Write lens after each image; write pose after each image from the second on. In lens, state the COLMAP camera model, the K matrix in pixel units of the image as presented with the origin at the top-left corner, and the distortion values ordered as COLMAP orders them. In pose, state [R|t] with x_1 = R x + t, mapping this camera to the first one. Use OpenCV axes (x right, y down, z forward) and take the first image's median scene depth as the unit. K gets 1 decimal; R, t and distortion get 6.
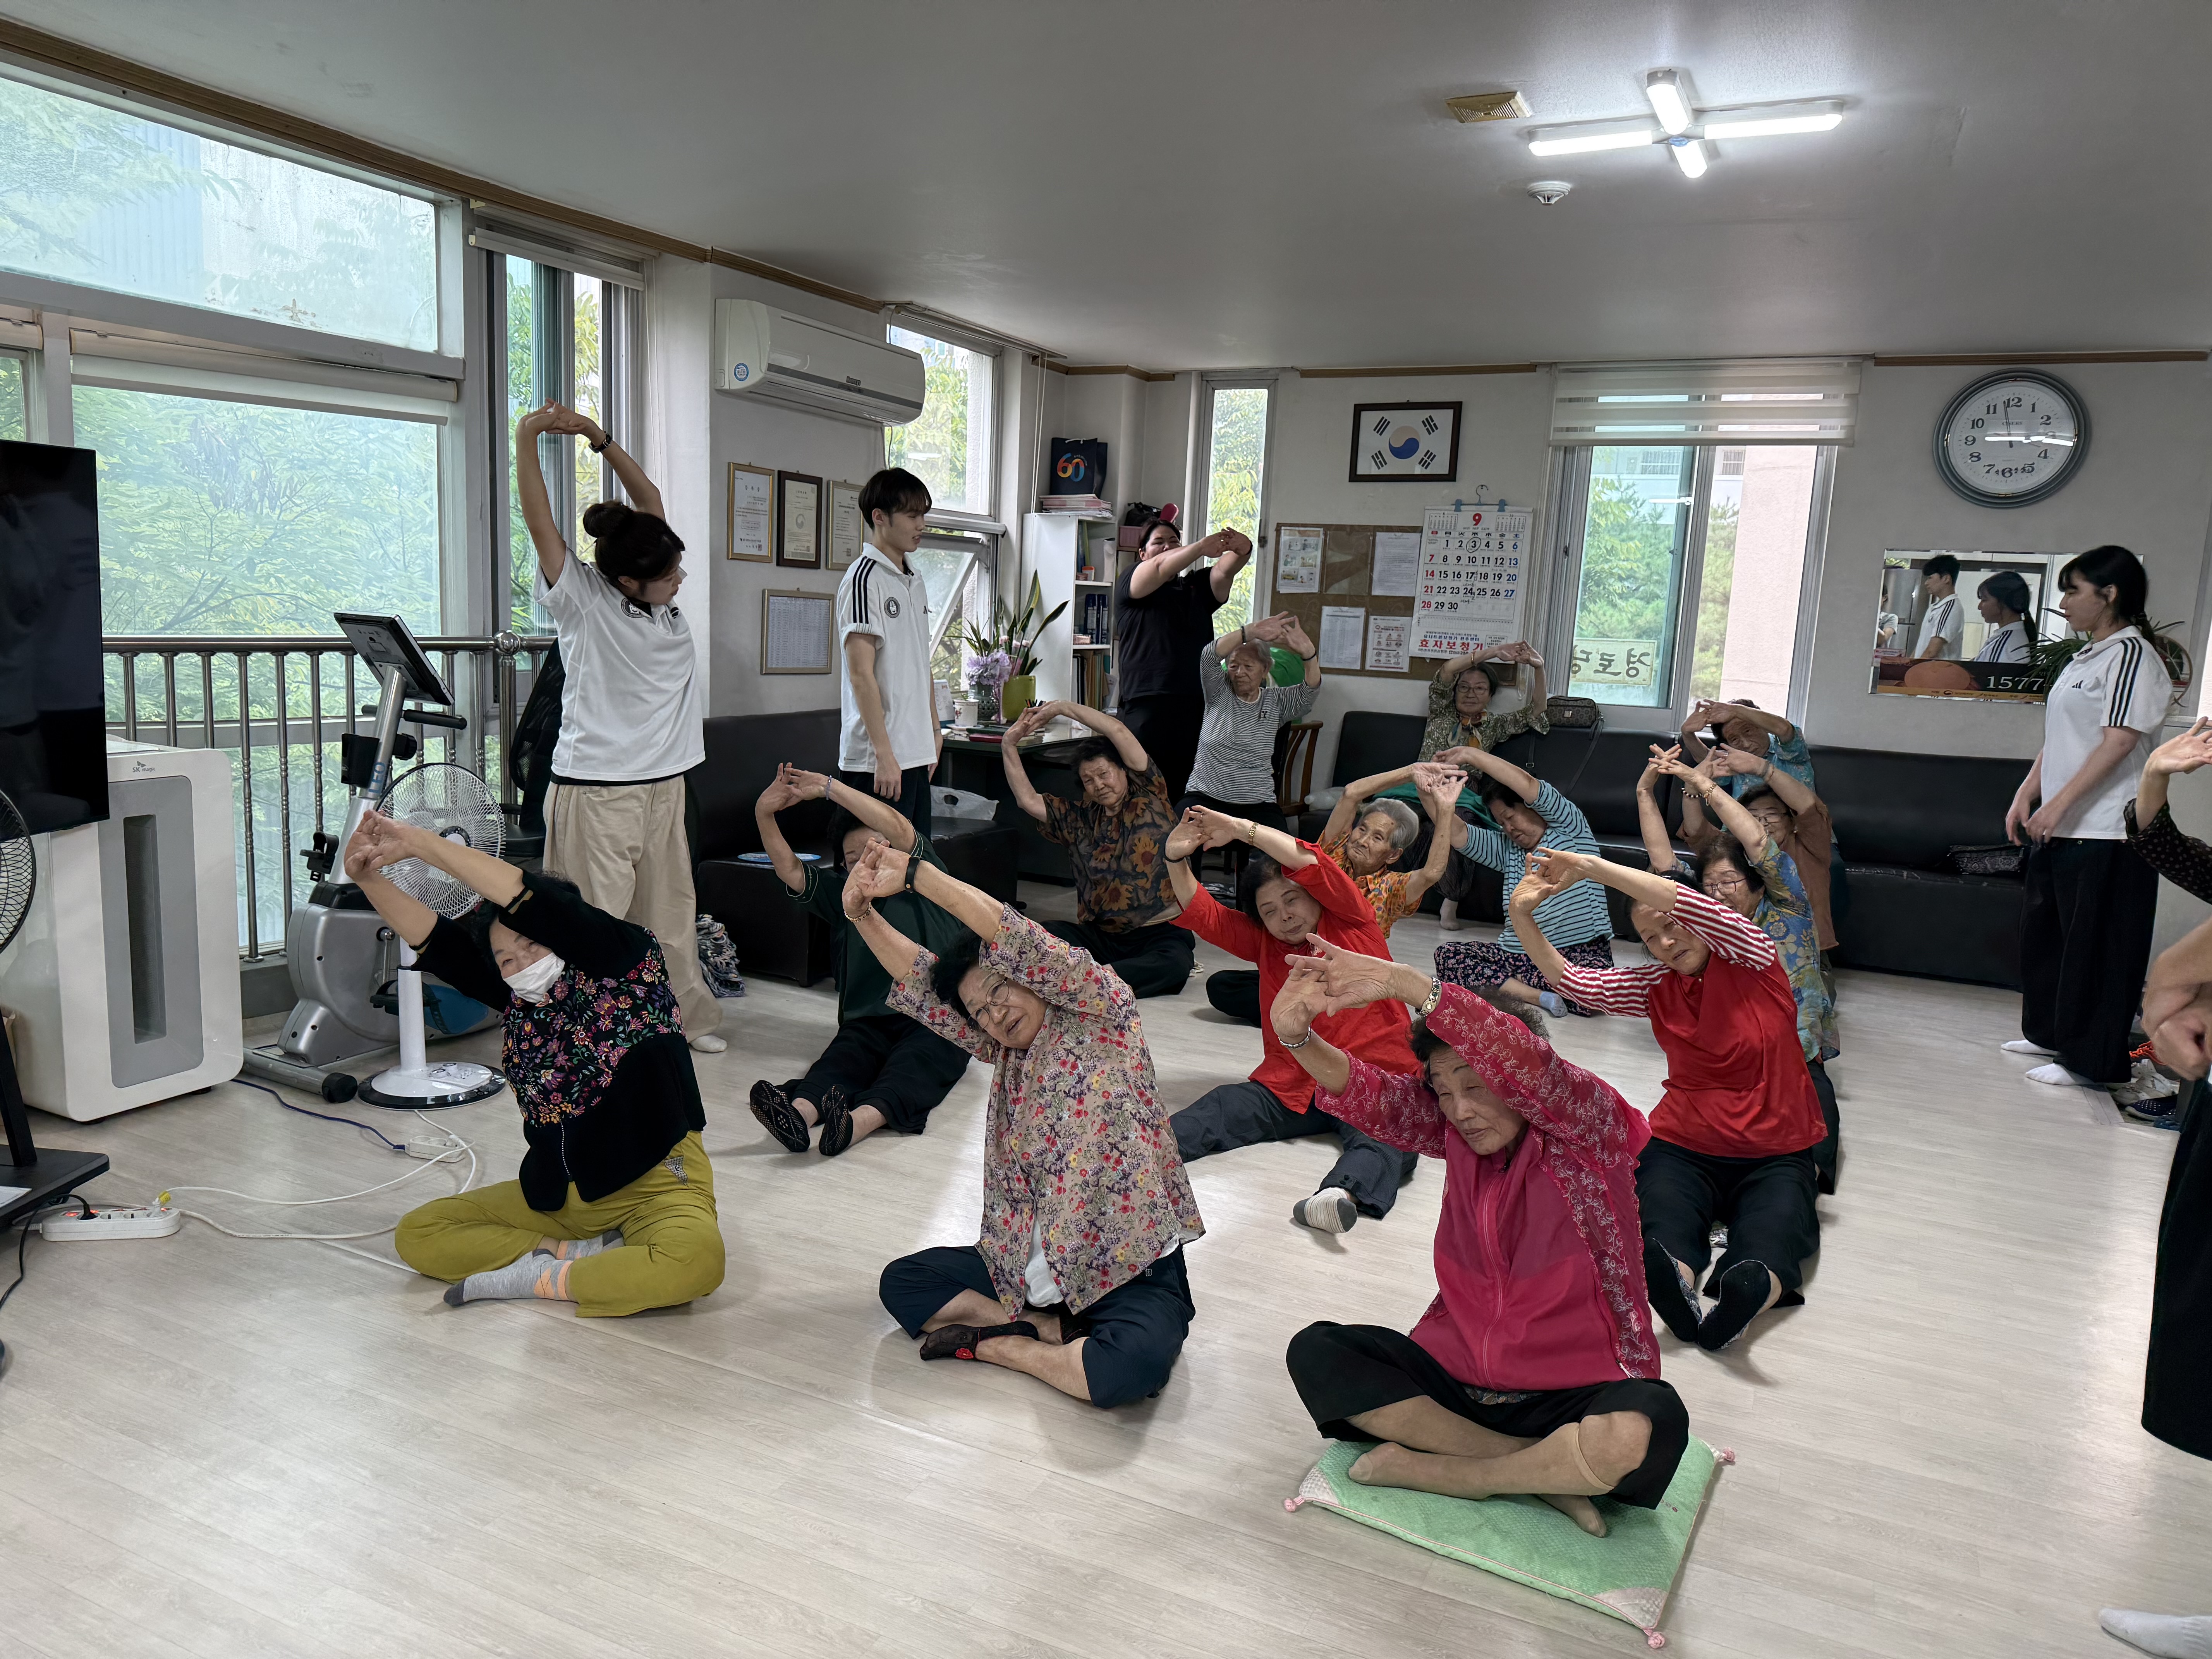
lens RADIAL K [[1560.7, 0, 1078.4], [0, 1560.7, 858.4], [0, 0, 1]] dist [0.049605, -0.067570]
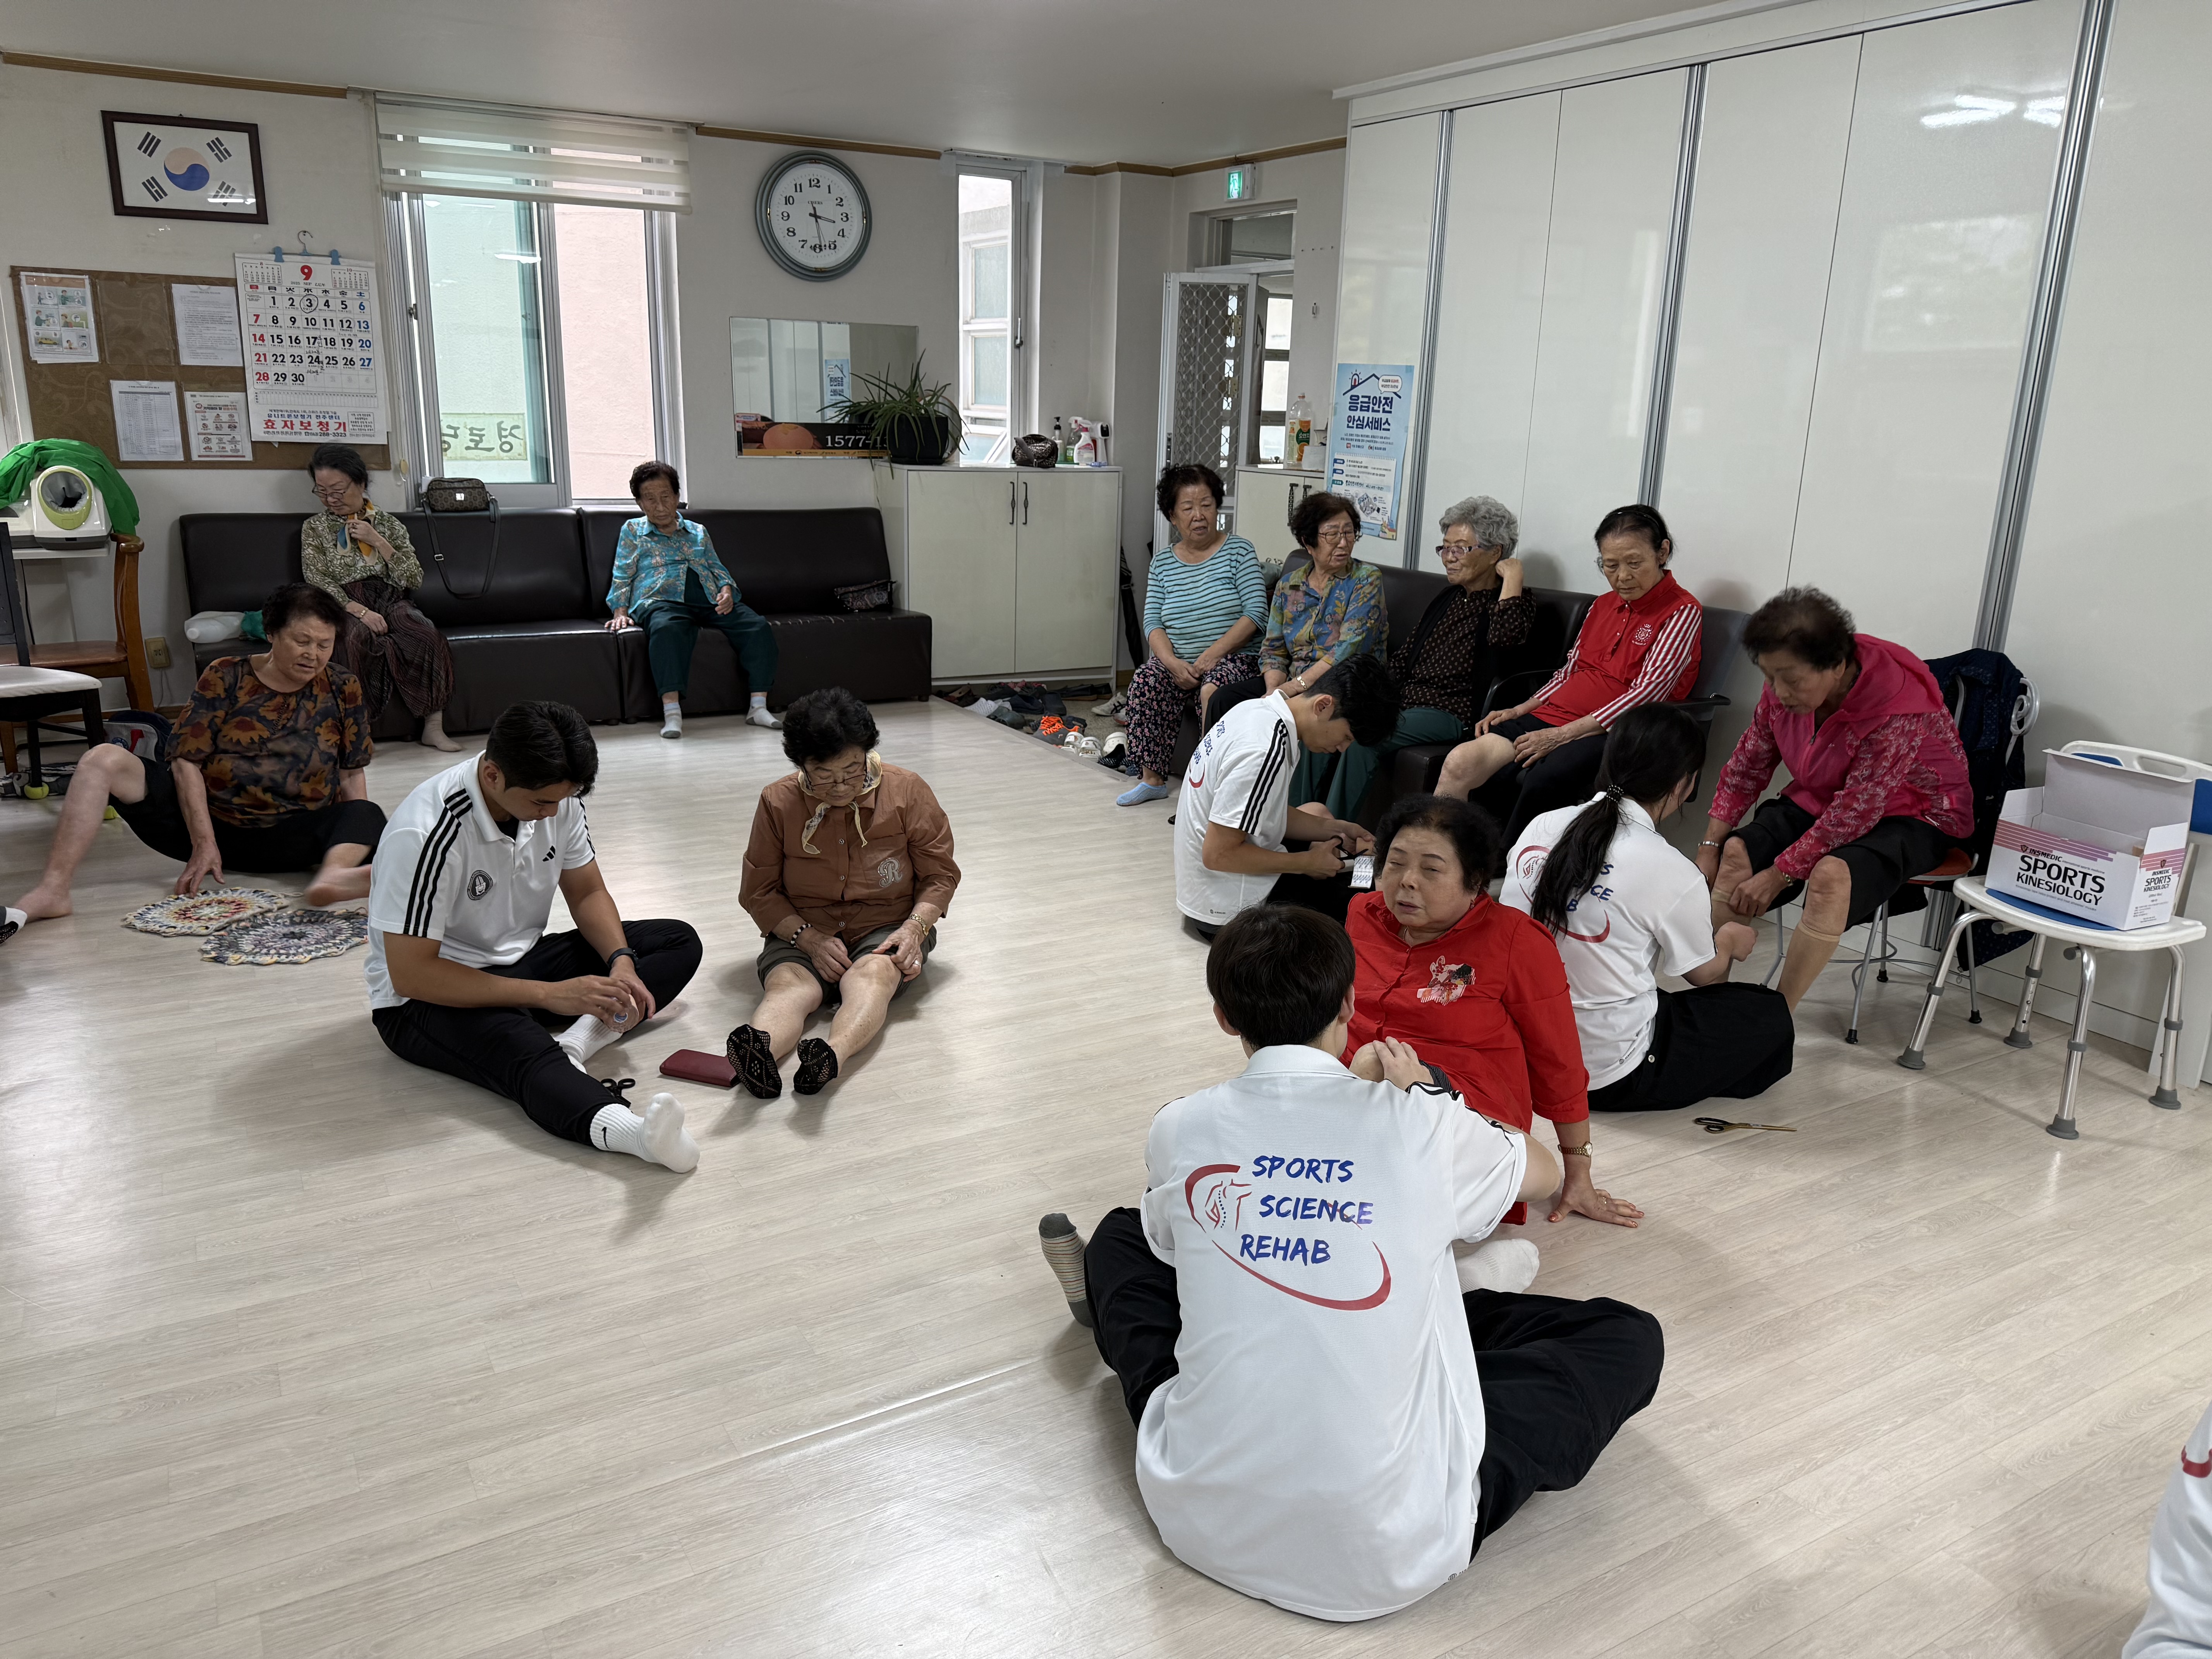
lens RADIAL K [[1560.7, 0, 1091.3], [0, 1560.7, 843.6], [0, 0, 1]] dist [0.049605, -0.067570]
pose [[0.551600, -0.260718, 0.792315, -0.267182], [0.139242, 0.965347, 0.220718, -0.047331], [-0.822405, -0.011424, 0.568788, 0.165570]]
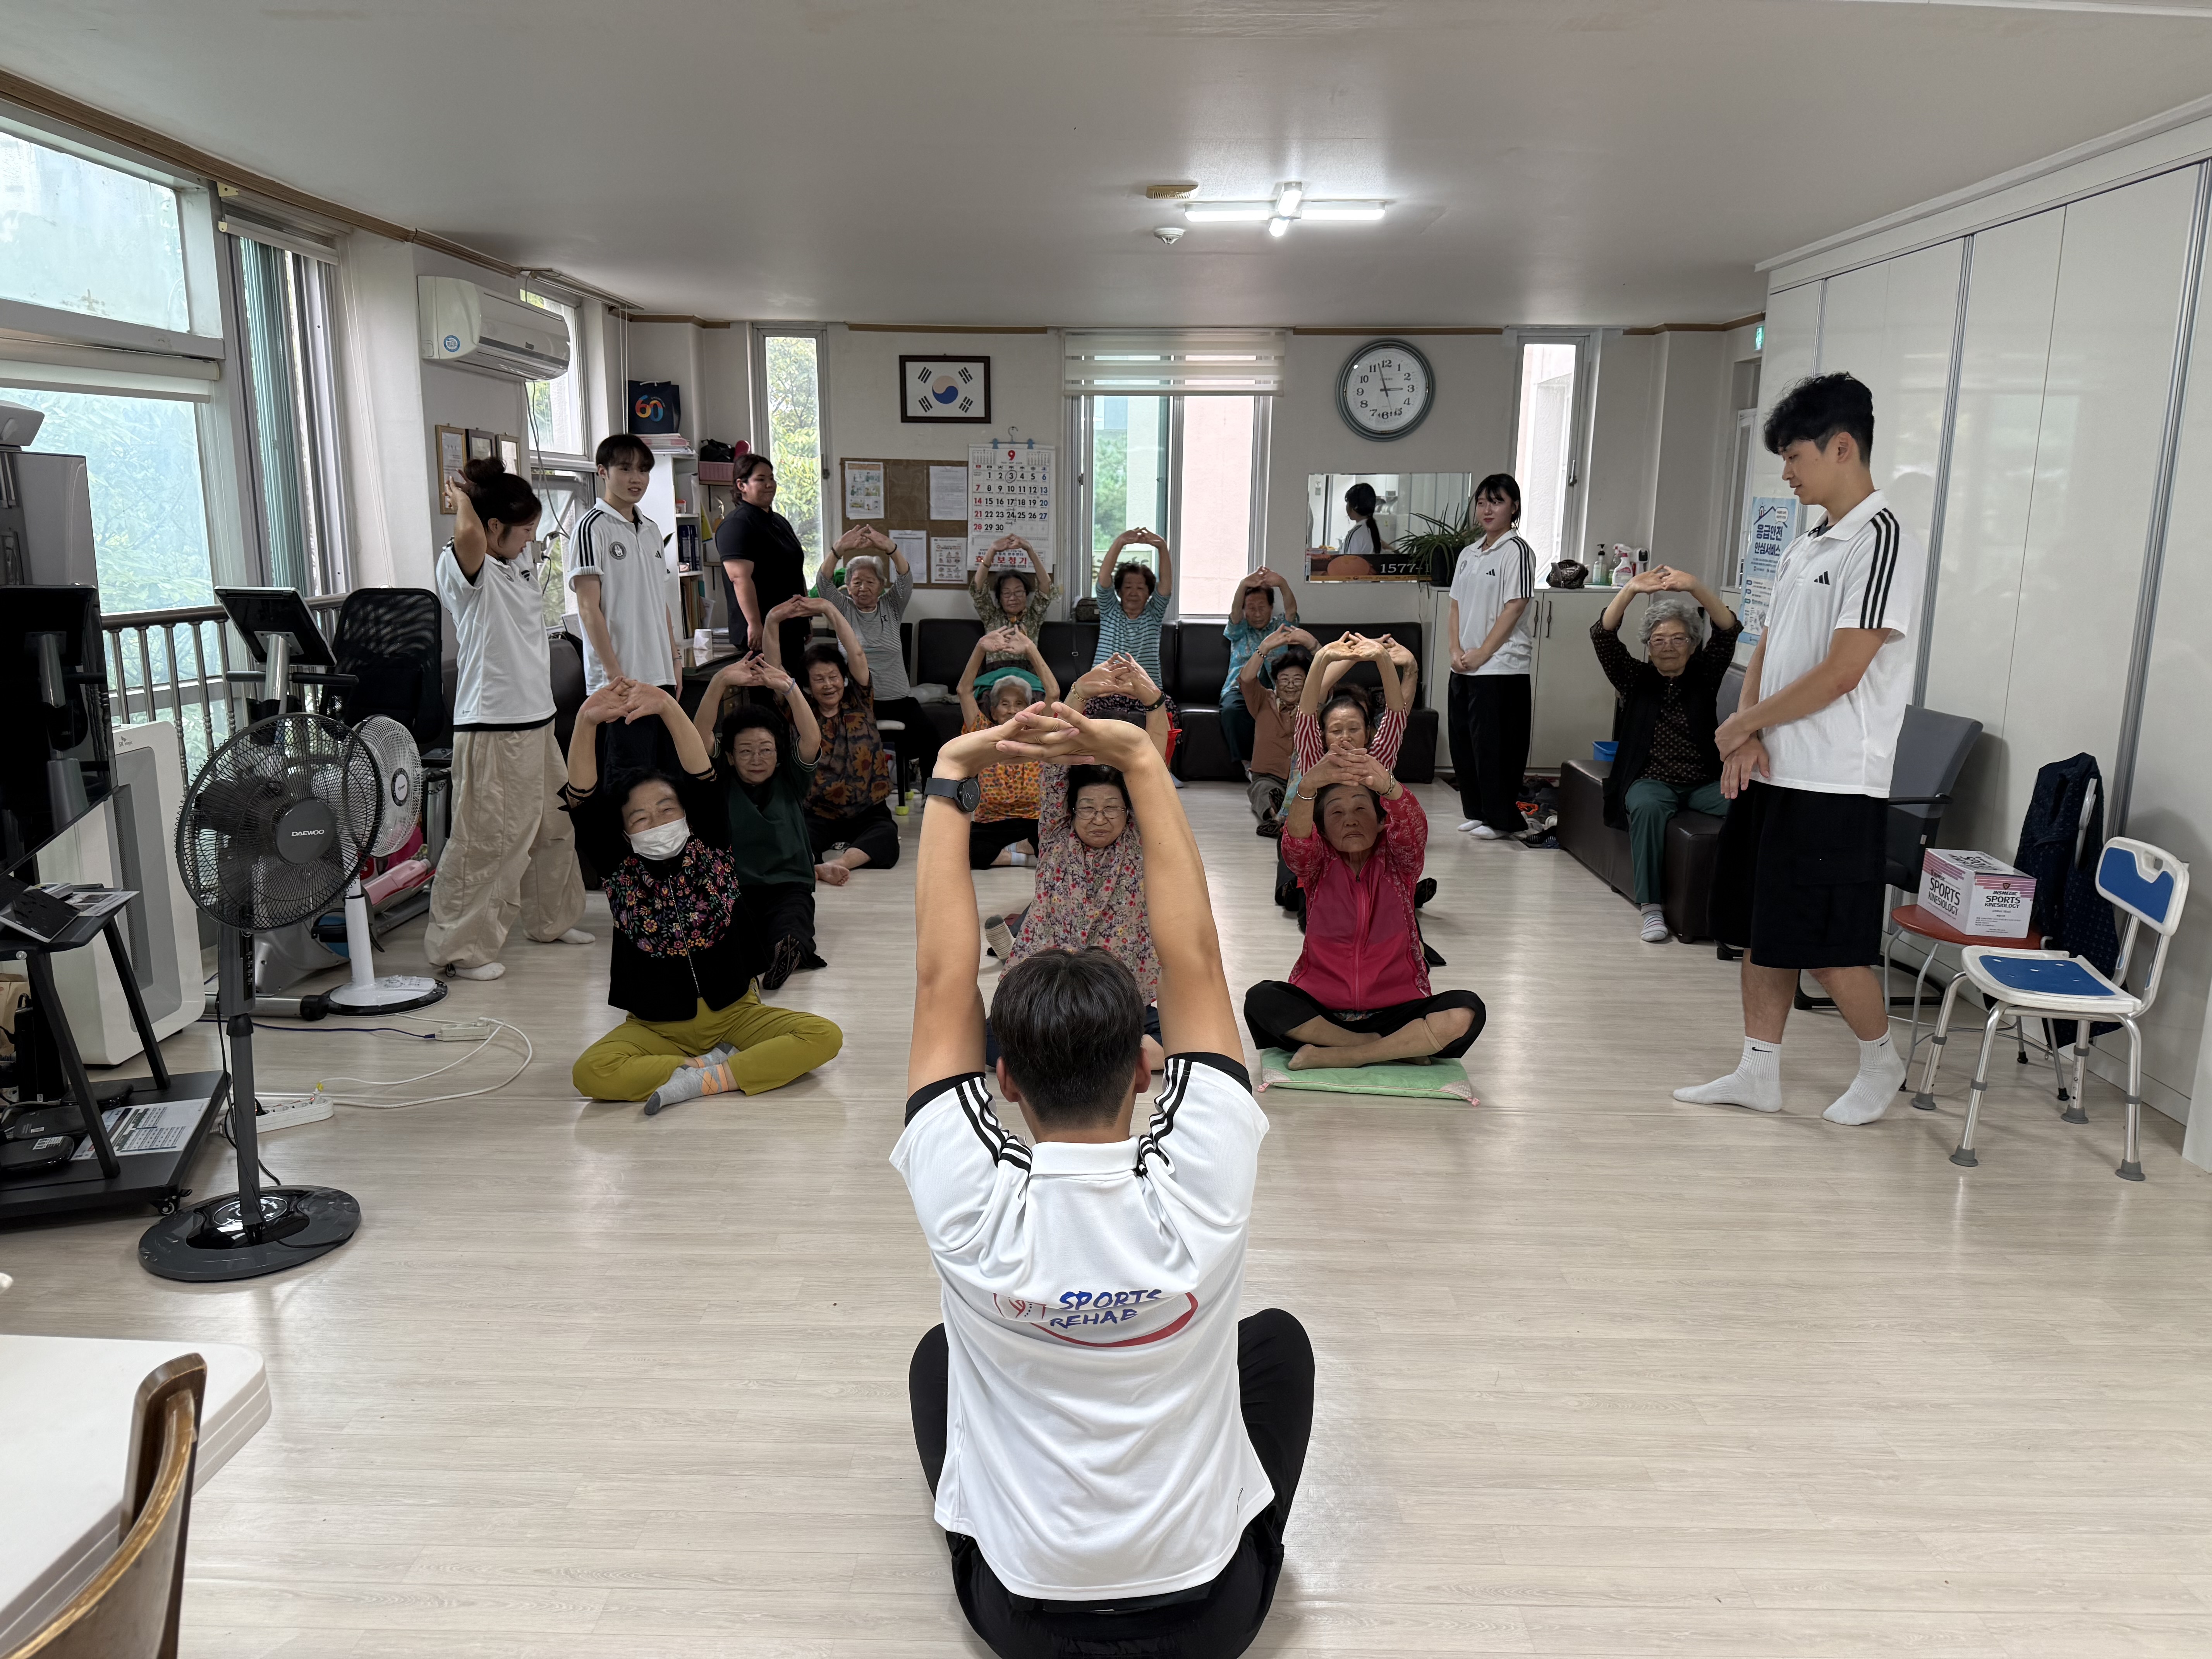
lens RADIAL K [[1560.7, 0, 1073.4], [0, 1560.7, 862.9], [0, 0, 1]] dist [0.049605, -0.067570]
pose [[0.906516, -0.128919, 0.402006, -0.237094], [0.103010, 0.990997, 0.085516, 0.000985], [-0.409411, -0.036110, 0.911635, -0.149227]]
